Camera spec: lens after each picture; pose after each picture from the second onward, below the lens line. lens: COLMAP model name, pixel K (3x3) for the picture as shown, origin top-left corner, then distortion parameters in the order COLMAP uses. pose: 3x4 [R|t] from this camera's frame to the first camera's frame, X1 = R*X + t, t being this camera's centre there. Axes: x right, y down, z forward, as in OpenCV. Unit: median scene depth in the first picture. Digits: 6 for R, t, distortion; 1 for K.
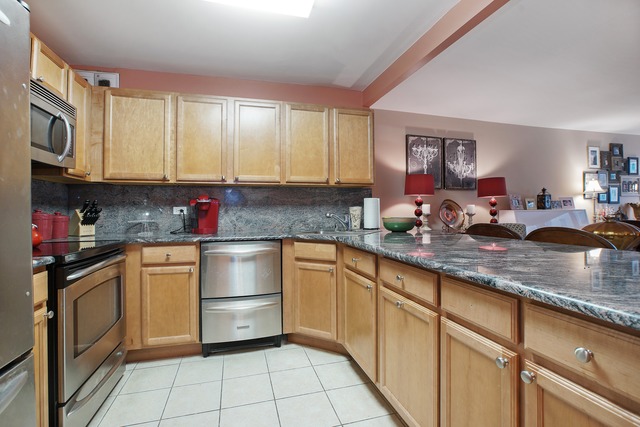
lens RADIAL K [[295.7, 0, 320.0], [0, 295.7, 213.5], [0, 0, 1]] dist [-0.032277, 0.000922]
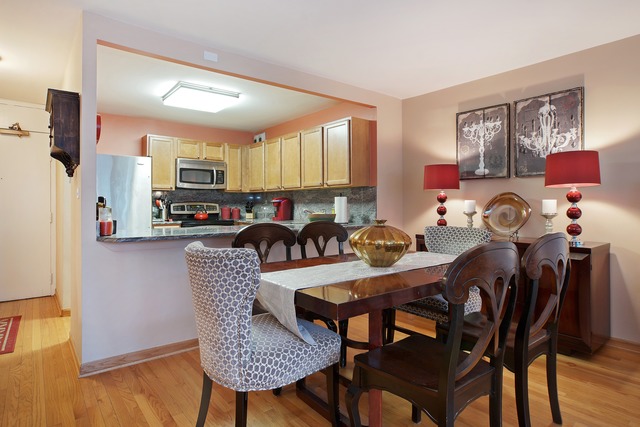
lens RADIAL K [[365.0, 0, 319.8], [0, 365.0, 209.2], [0, 0, 1]] dist [-0.040262, 0.025832]
pose [[0.398490, 0.013782, -0.917069, 1.500502], [-0.009871, 0.999894, 0.010738, -0.019785], [0.917120, 0.004773, 0.398584, 0.374946]]
